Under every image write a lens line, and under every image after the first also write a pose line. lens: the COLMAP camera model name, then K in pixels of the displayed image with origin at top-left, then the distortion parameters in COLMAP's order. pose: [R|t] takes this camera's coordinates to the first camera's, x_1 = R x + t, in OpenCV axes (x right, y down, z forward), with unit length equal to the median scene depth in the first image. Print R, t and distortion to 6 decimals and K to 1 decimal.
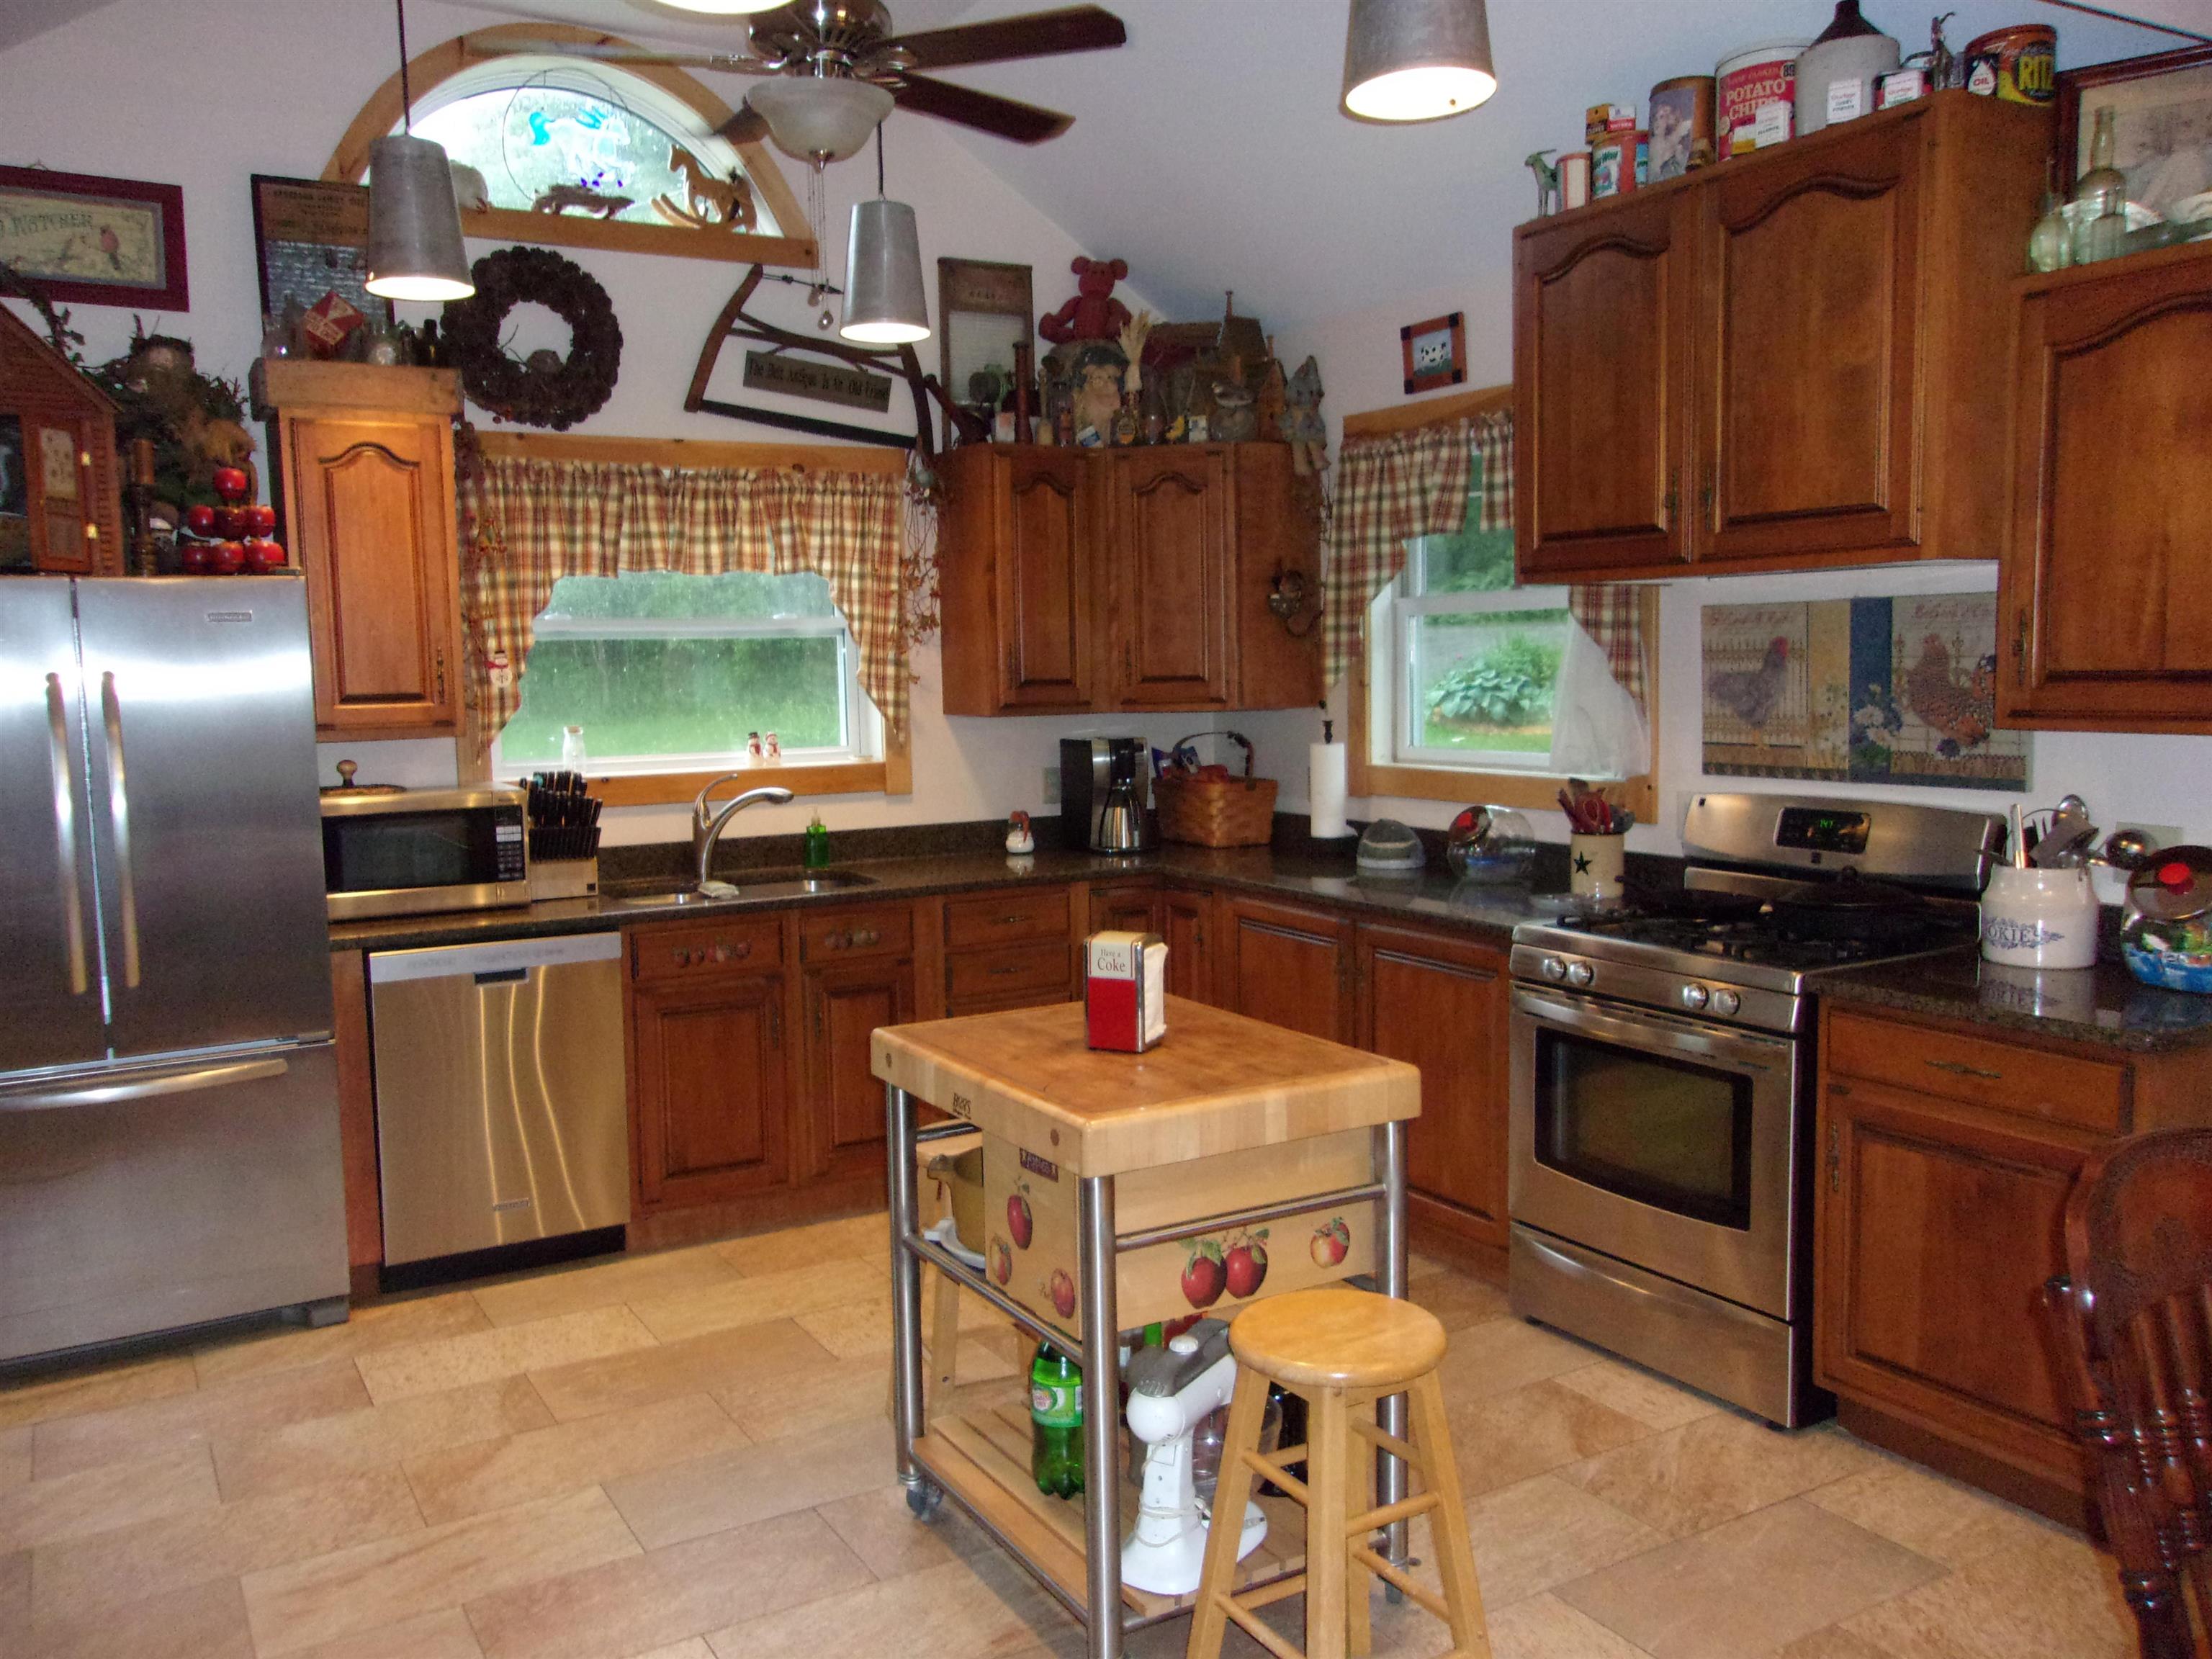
lens RADIAL K [[1751.5, 0, 1091.6], [0, 1751.5, 824.2], [0, 0, 1]] dist [-0.002575, 0.011382]
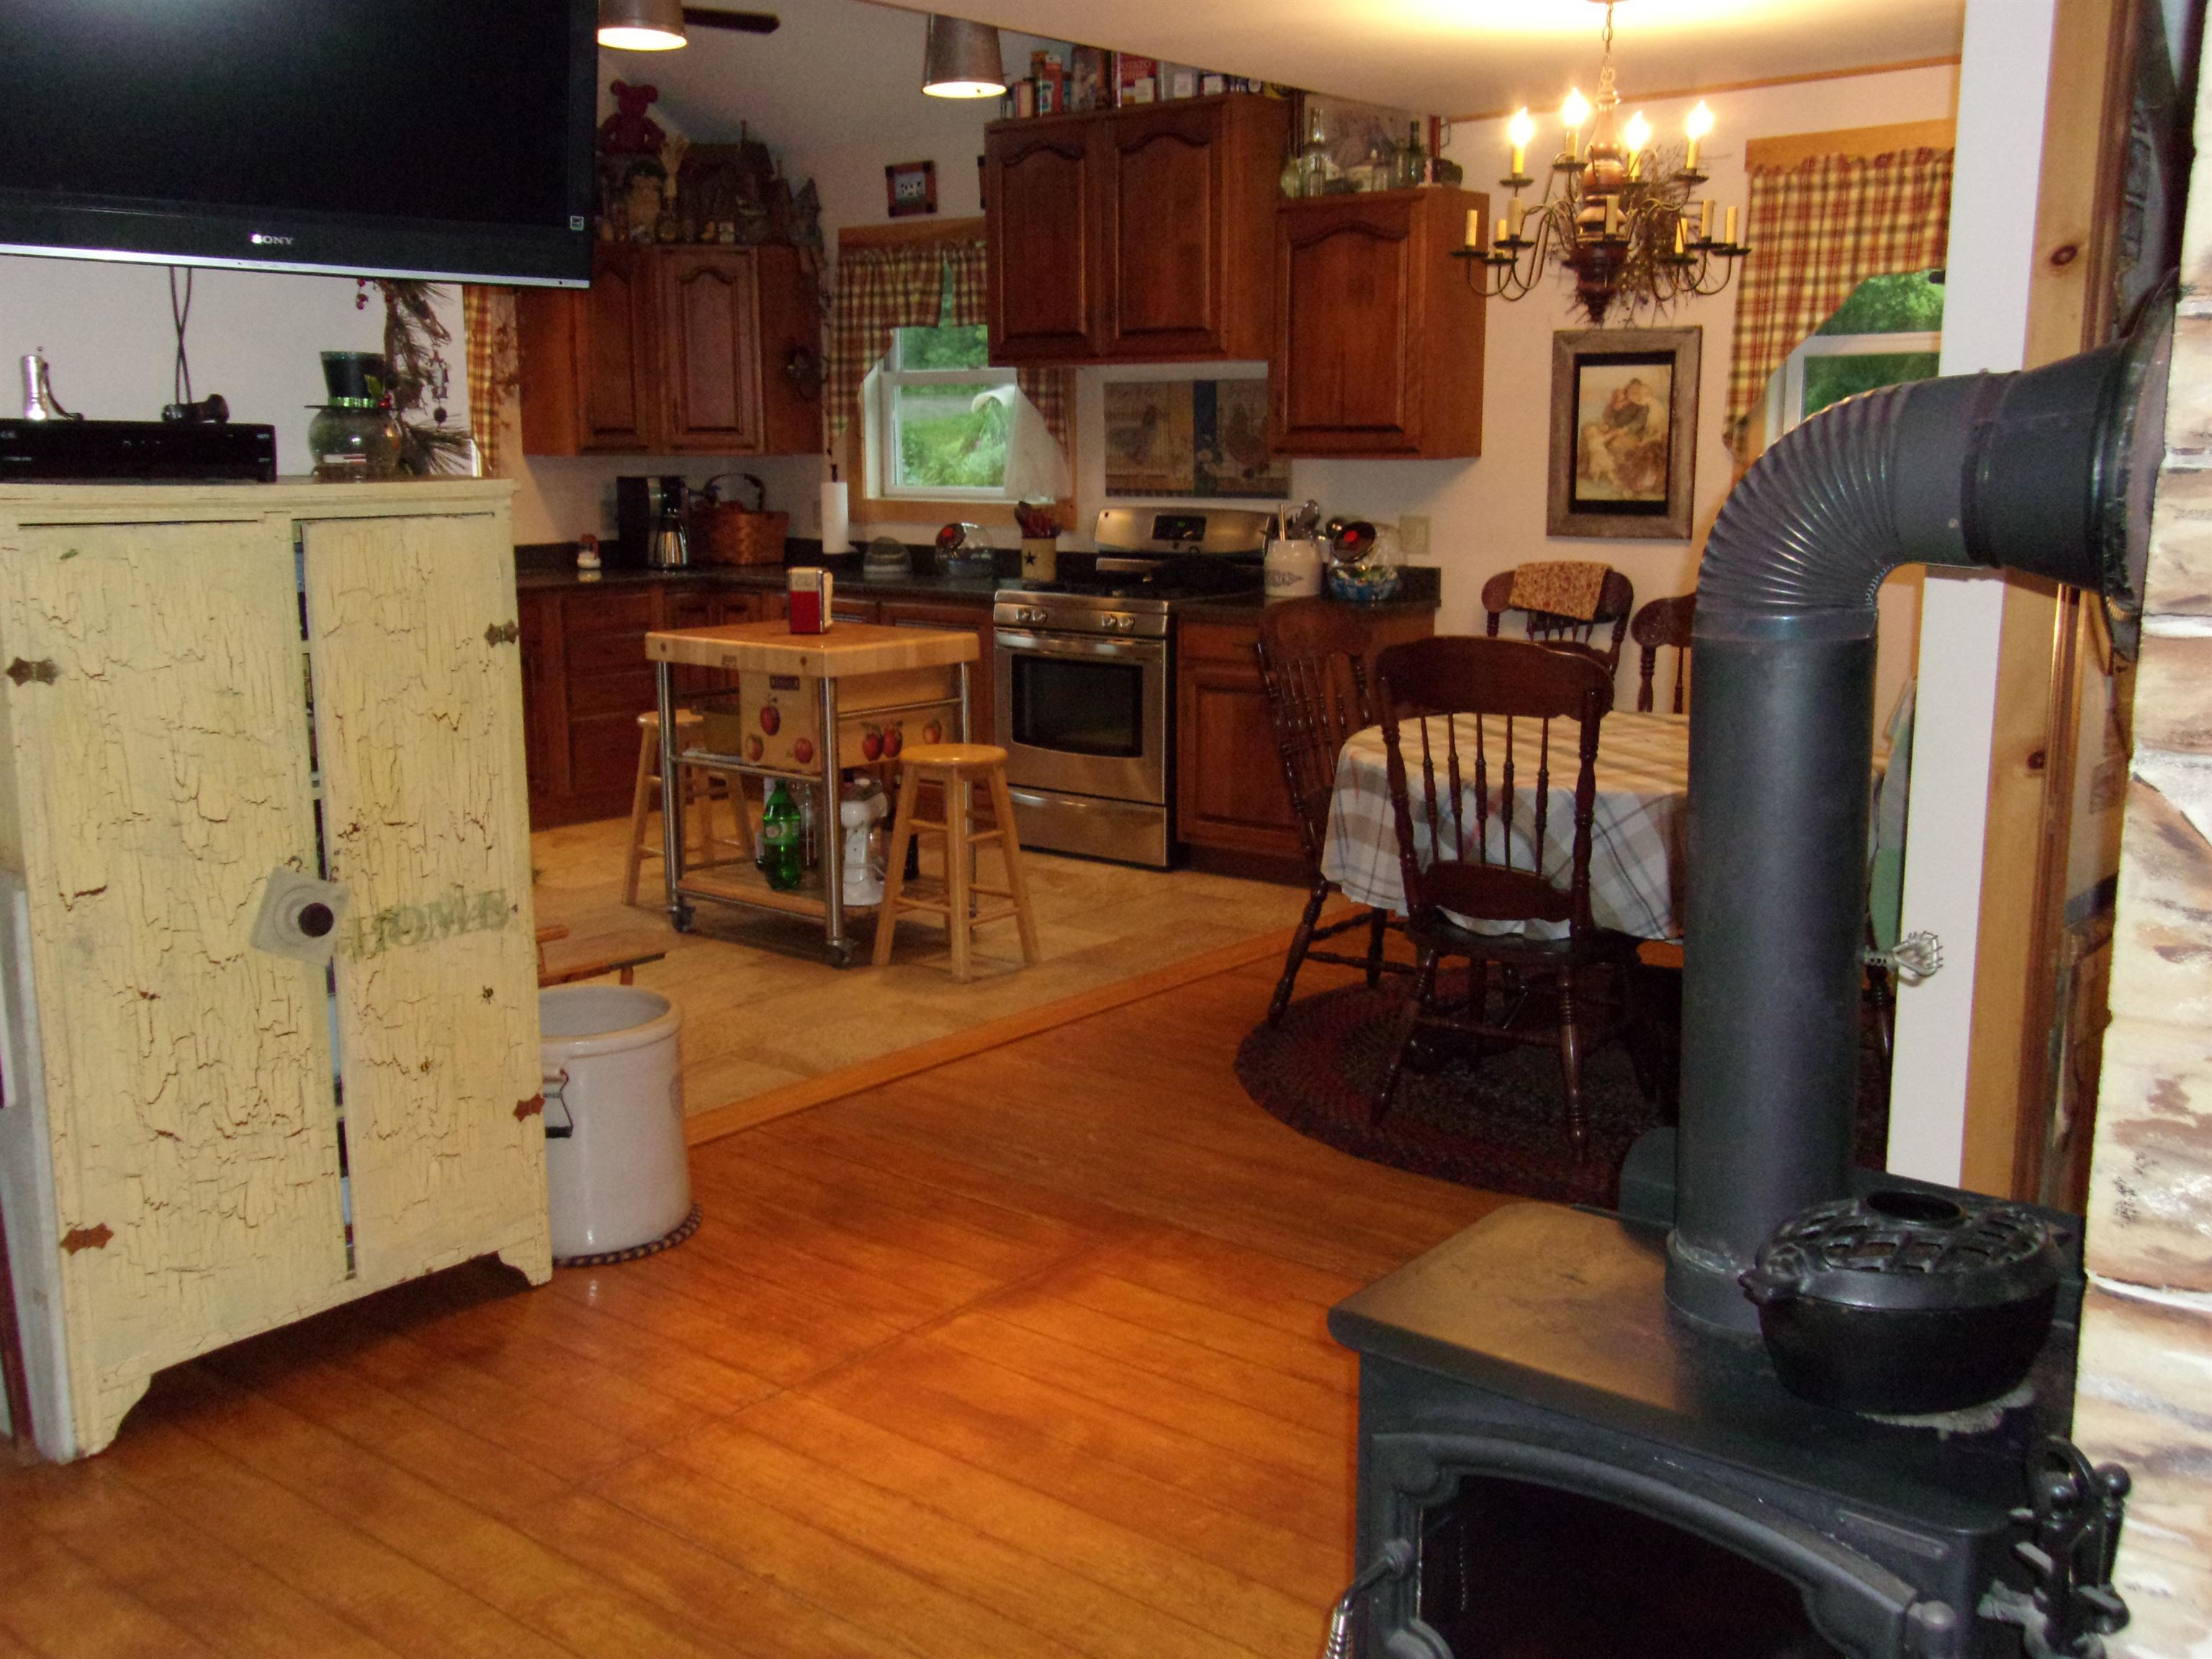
lens RADIAL K [[2126.1, 0, 1095.1], [0, 2126.1, 828.3], [0, 0, 1]] dist [0.047372, 0.000253]
pose [[0.938630, -0.047439, 0.341649, -0.252174], [0.017650, 0.995805, 0.089782, 0.076411], [-0.344475, -0.078242, 0.935529, -0.618677]]
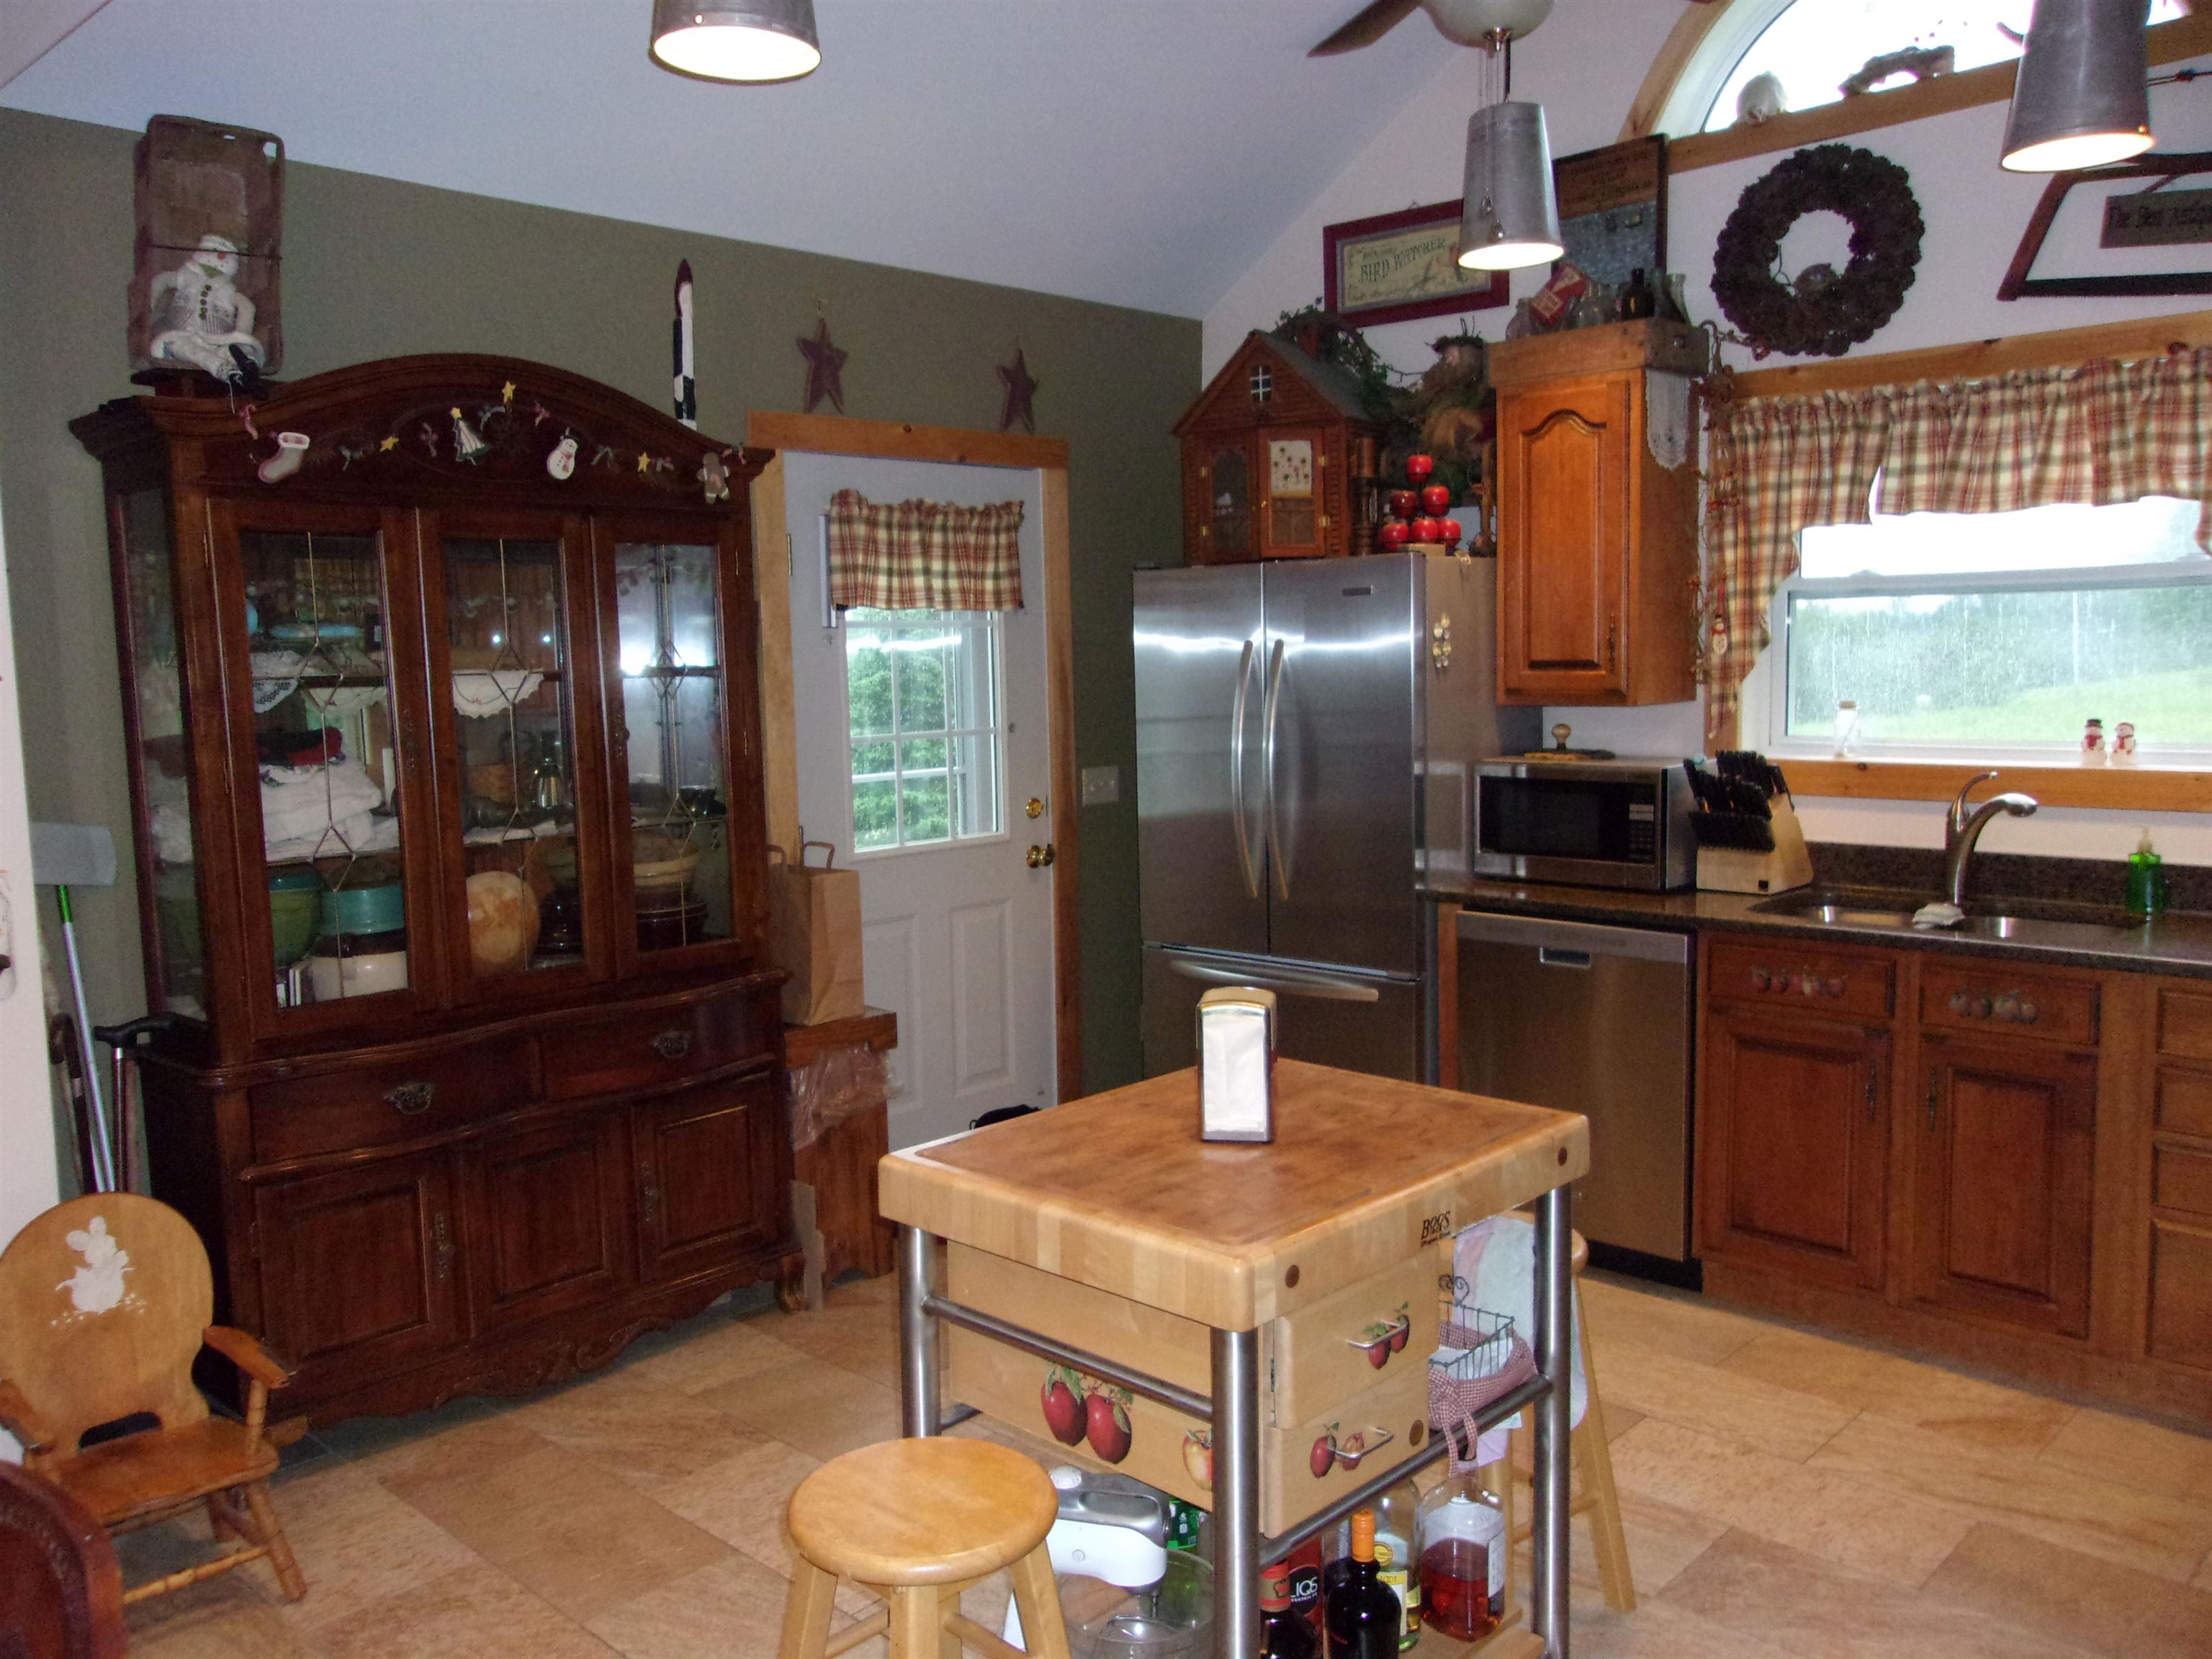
lens RADIAL K [[1727.0, 0, 1106.0], [0, 1727.0, 829.5], [0, 0, 1]] dist [0.051442, -0.004366]
pose [[0.289049, 0.116634, -0.950183, 0.921602], [-0.079403, 0.992051, 0.097619, -0.104765], [0.954016, 0.047231, 0.296013, 0.877518]]
